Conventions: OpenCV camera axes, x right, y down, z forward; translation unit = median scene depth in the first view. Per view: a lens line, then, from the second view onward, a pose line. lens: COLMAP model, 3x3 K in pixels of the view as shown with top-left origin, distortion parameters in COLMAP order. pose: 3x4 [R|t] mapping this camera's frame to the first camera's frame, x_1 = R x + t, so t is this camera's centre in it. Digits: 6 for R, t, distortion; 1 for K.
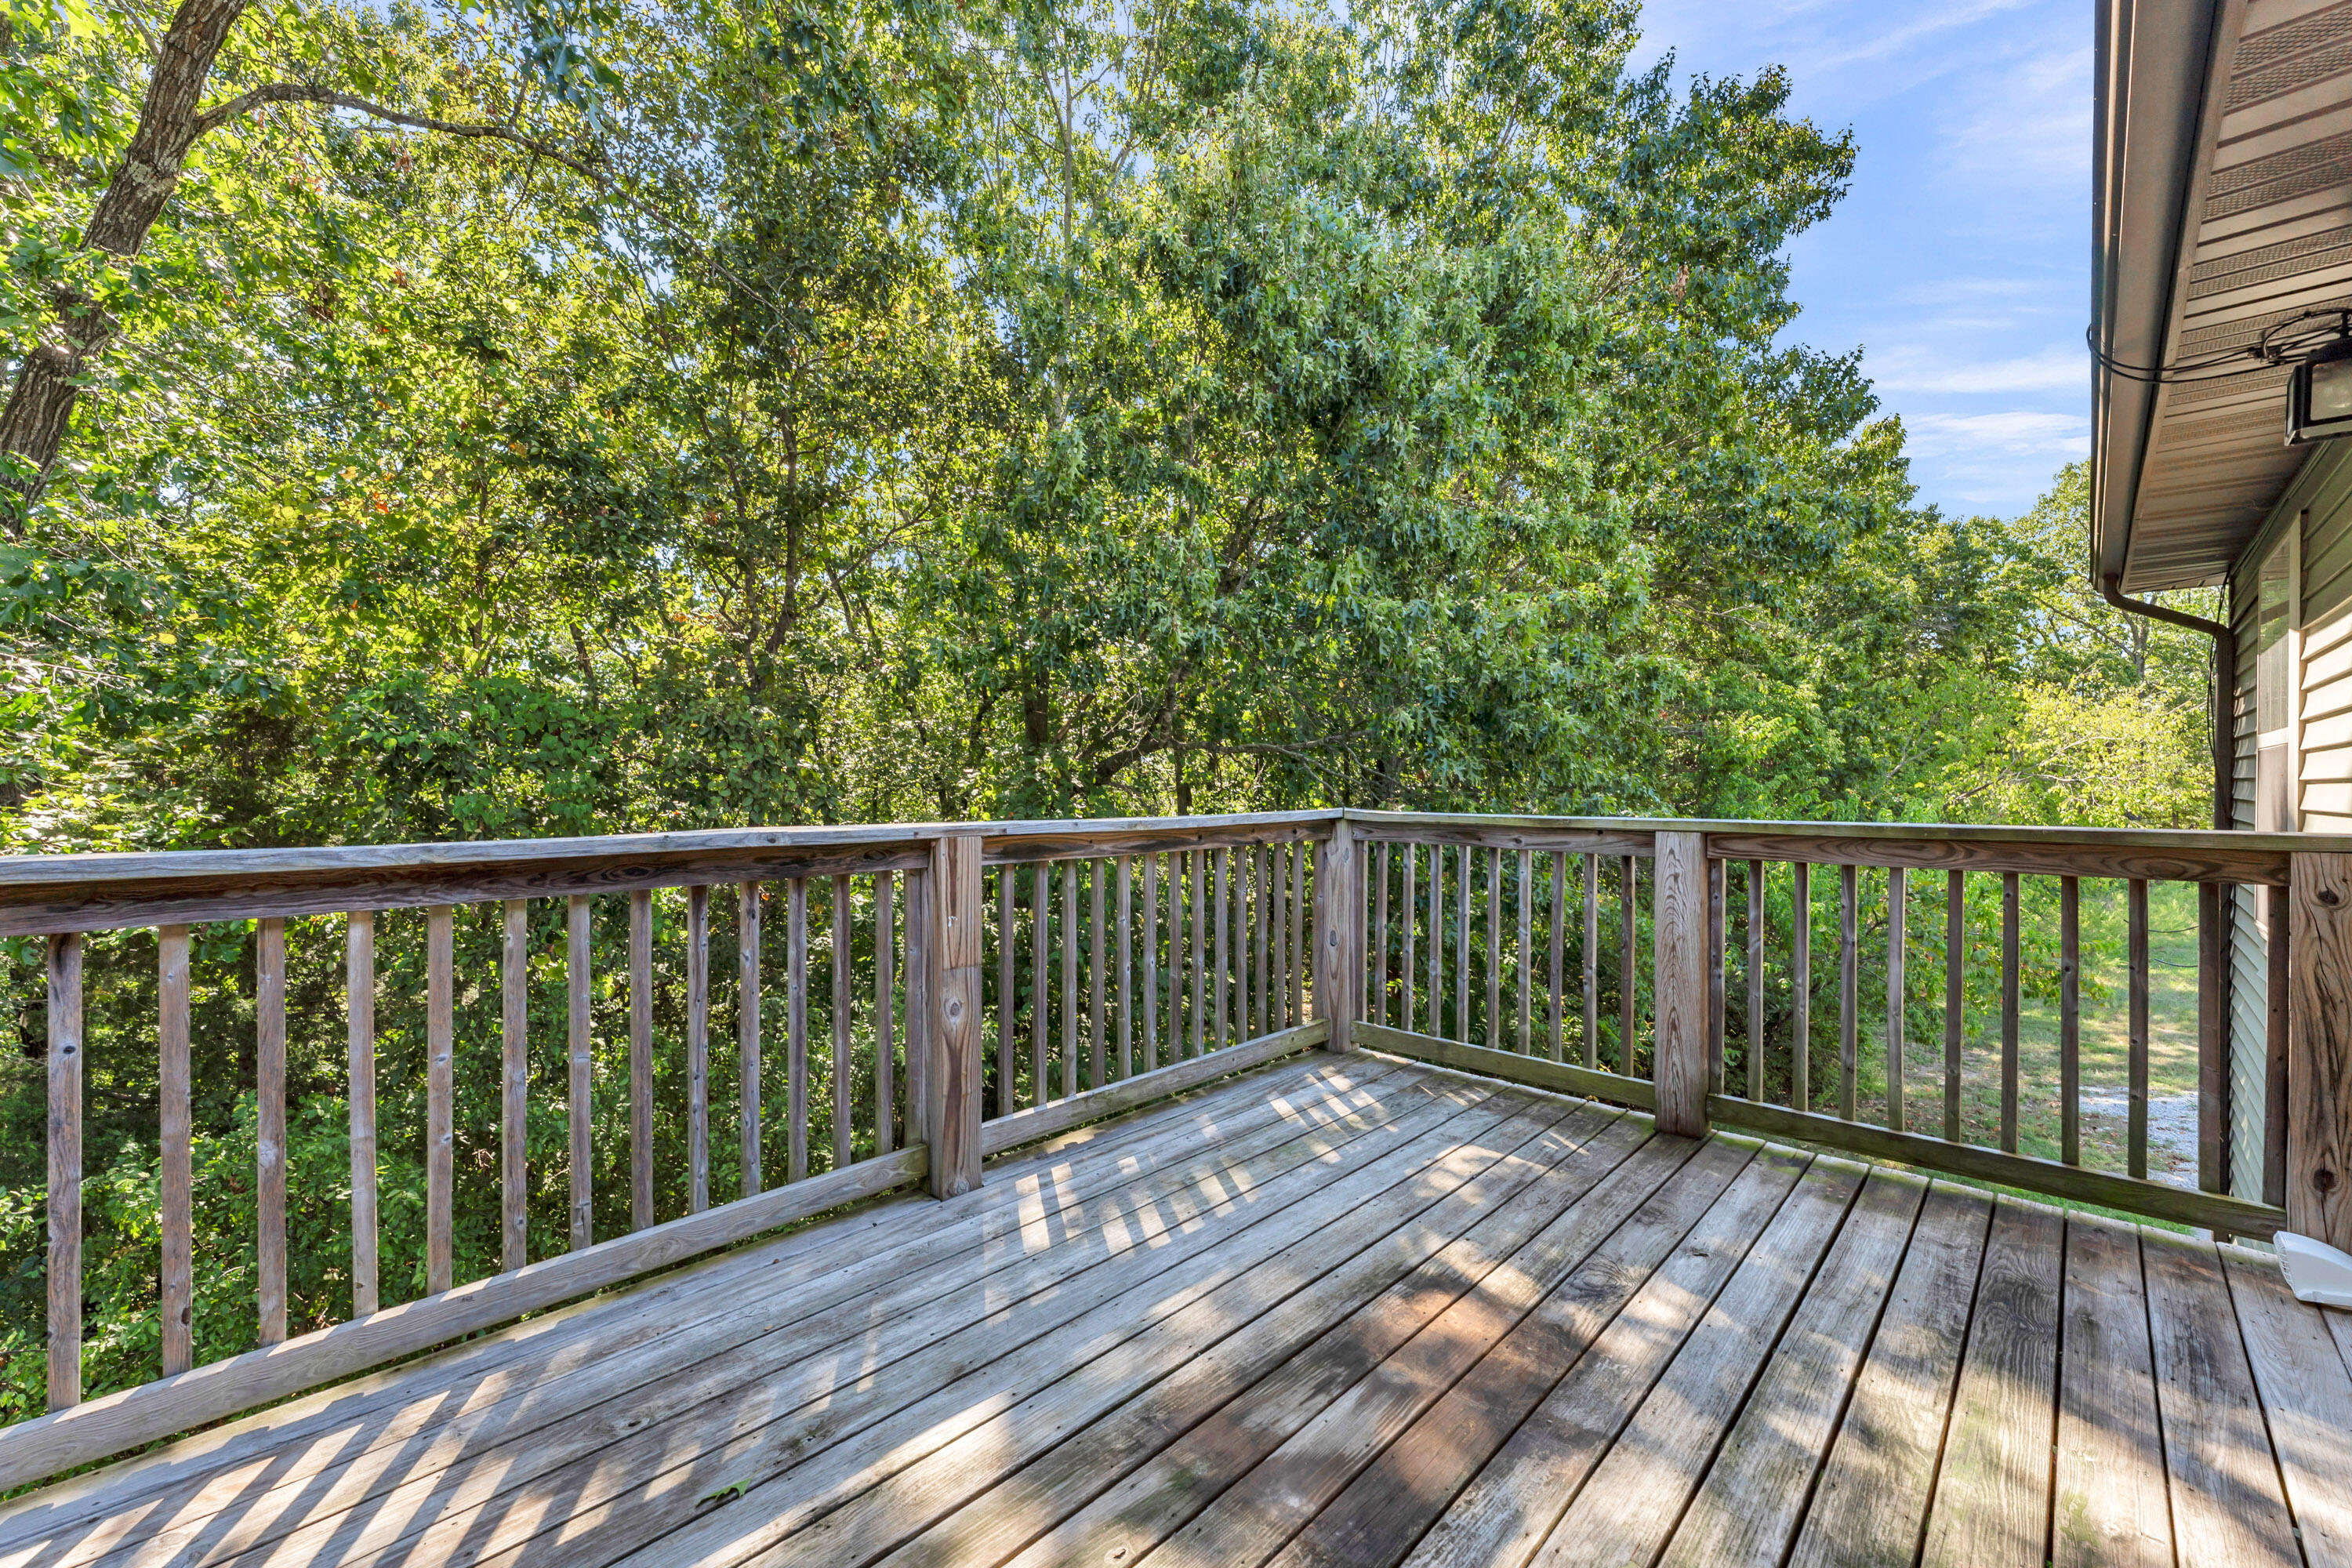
lens RADIAL K [[958.2, 0, 1175.9], [0, 958.2, 785.2], [0, 0, 1]] dist [-0.002126, 0.000419]
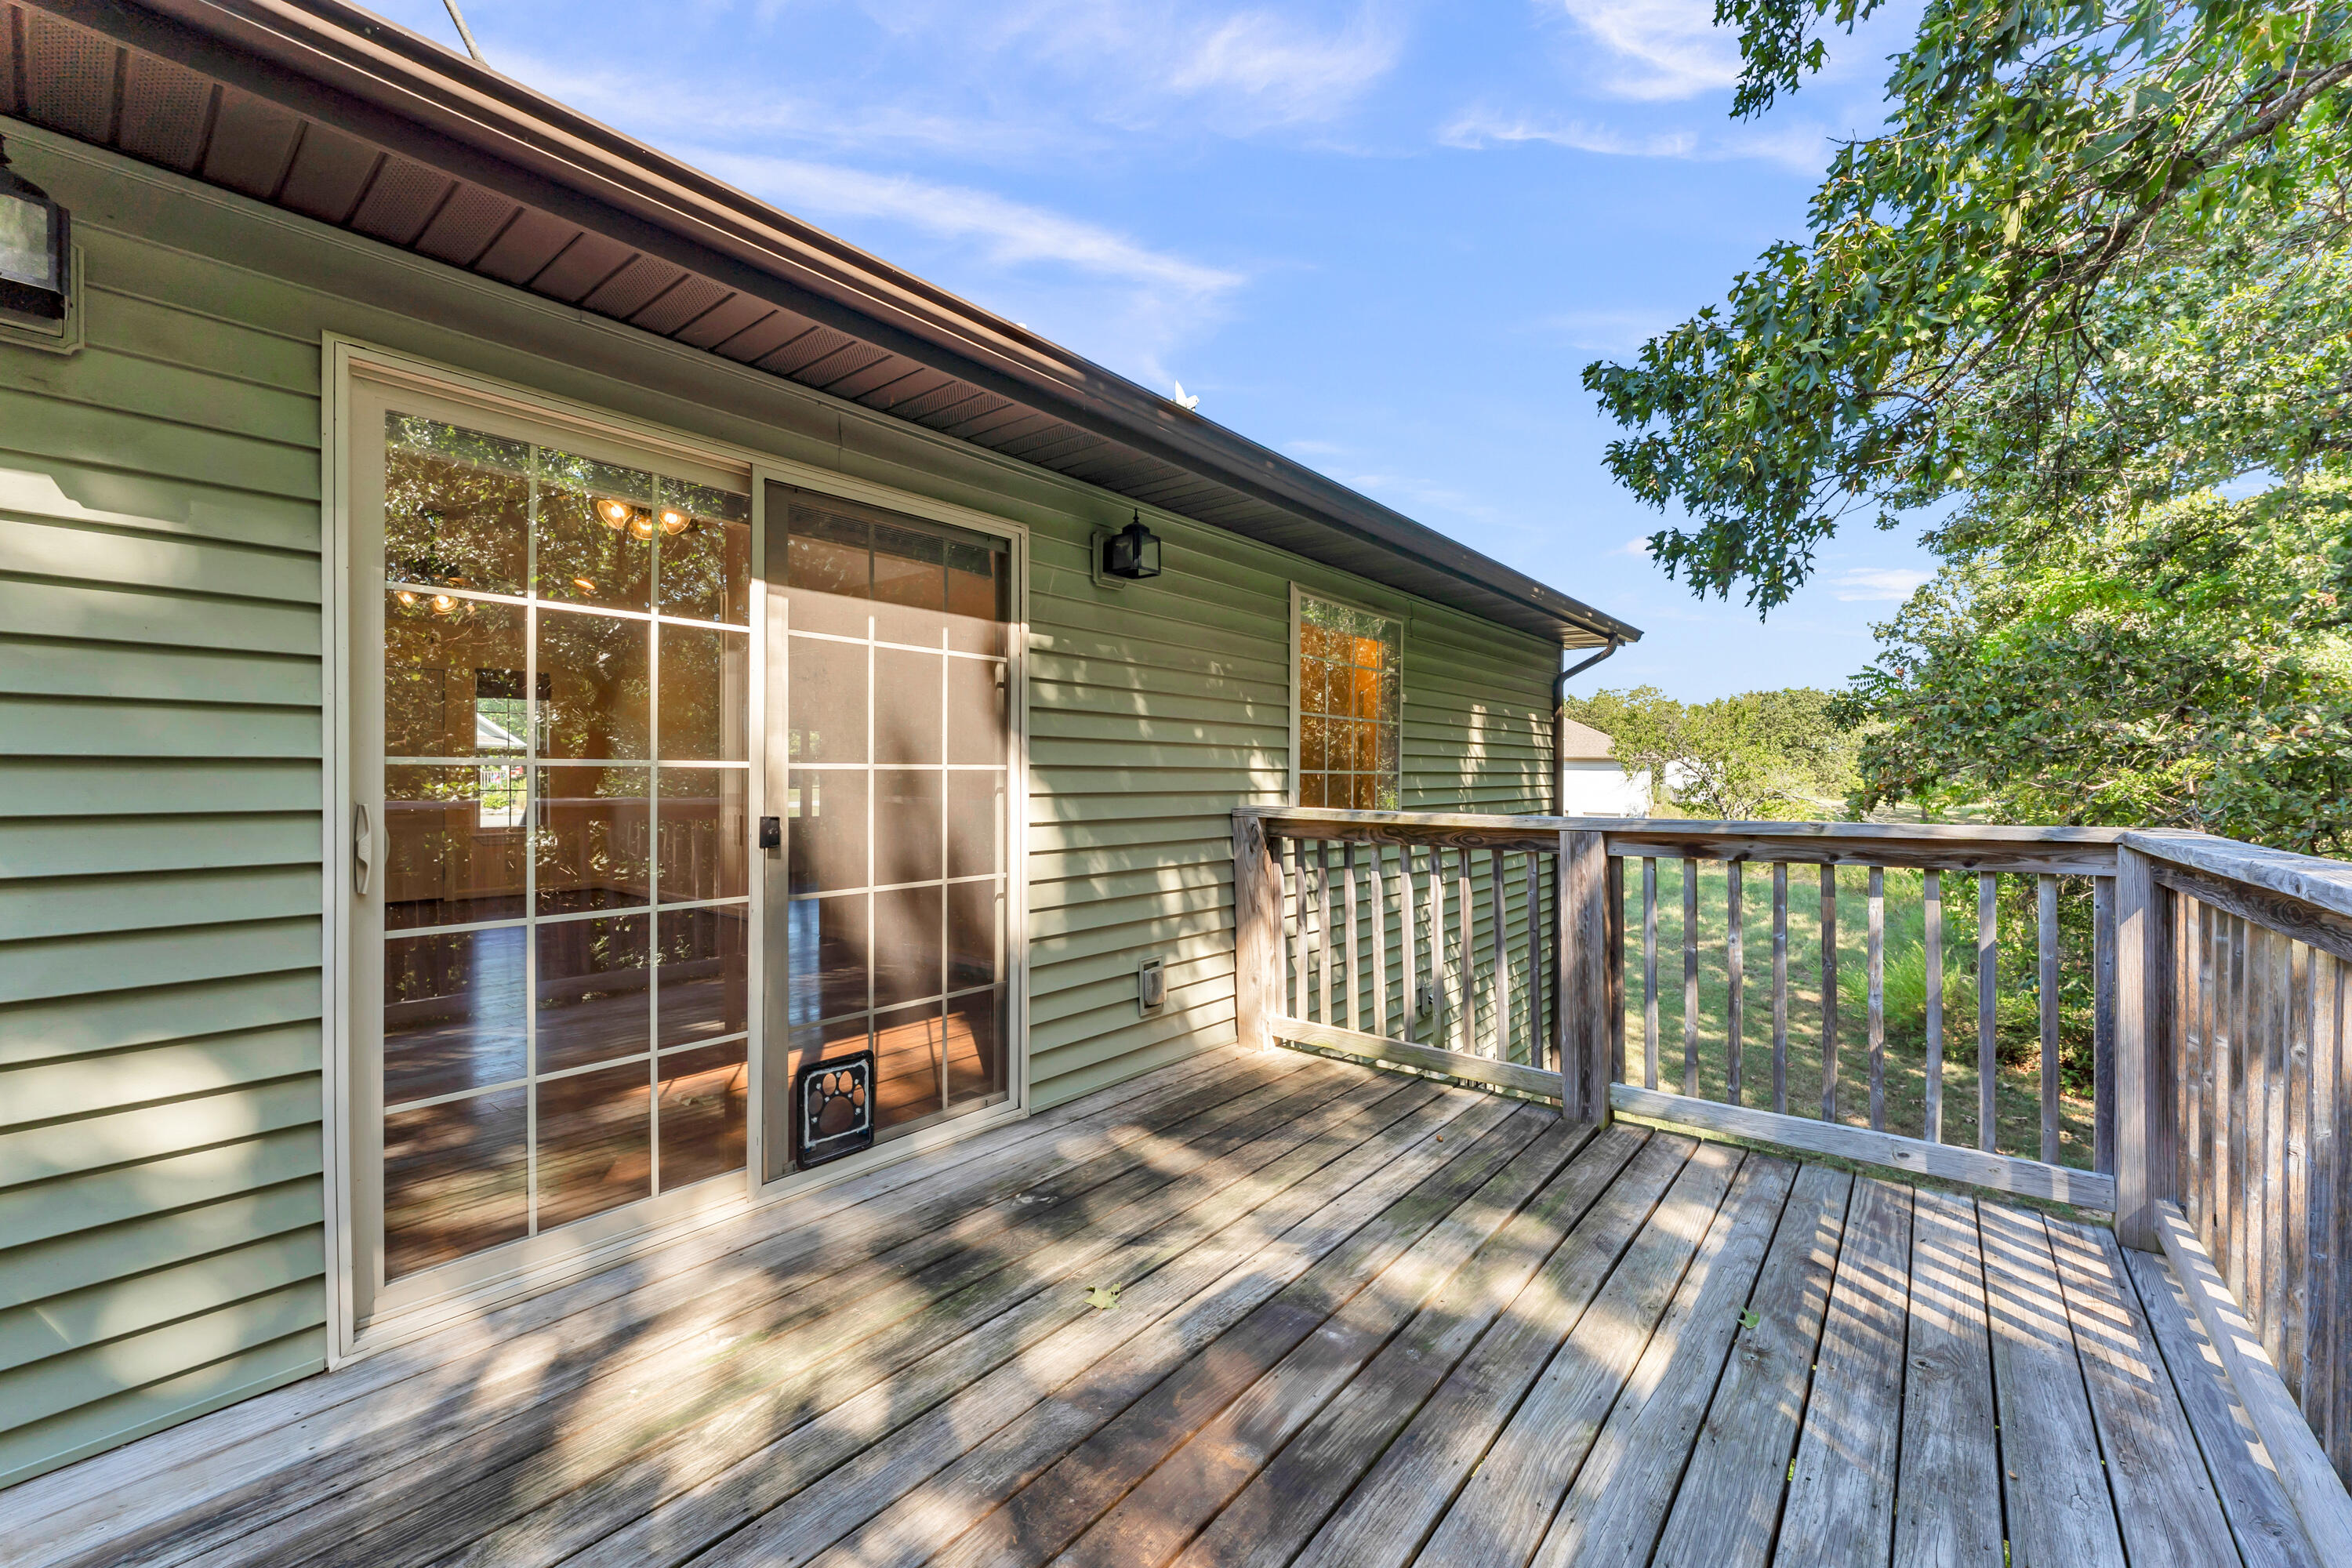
lens RADIAL K [[958.2, 0, 1173.8], [0, 958.2, 781.5], [0, 0, 1]] dist [-0.002126, 0.000419]
pose [[-0.997127, -0.006736, -0.075443, 0.413955], [-0.007242, 0.999953, 0.006434, -0.017563], [0.075396, 0.006962, -0.997129, 2.118242]]
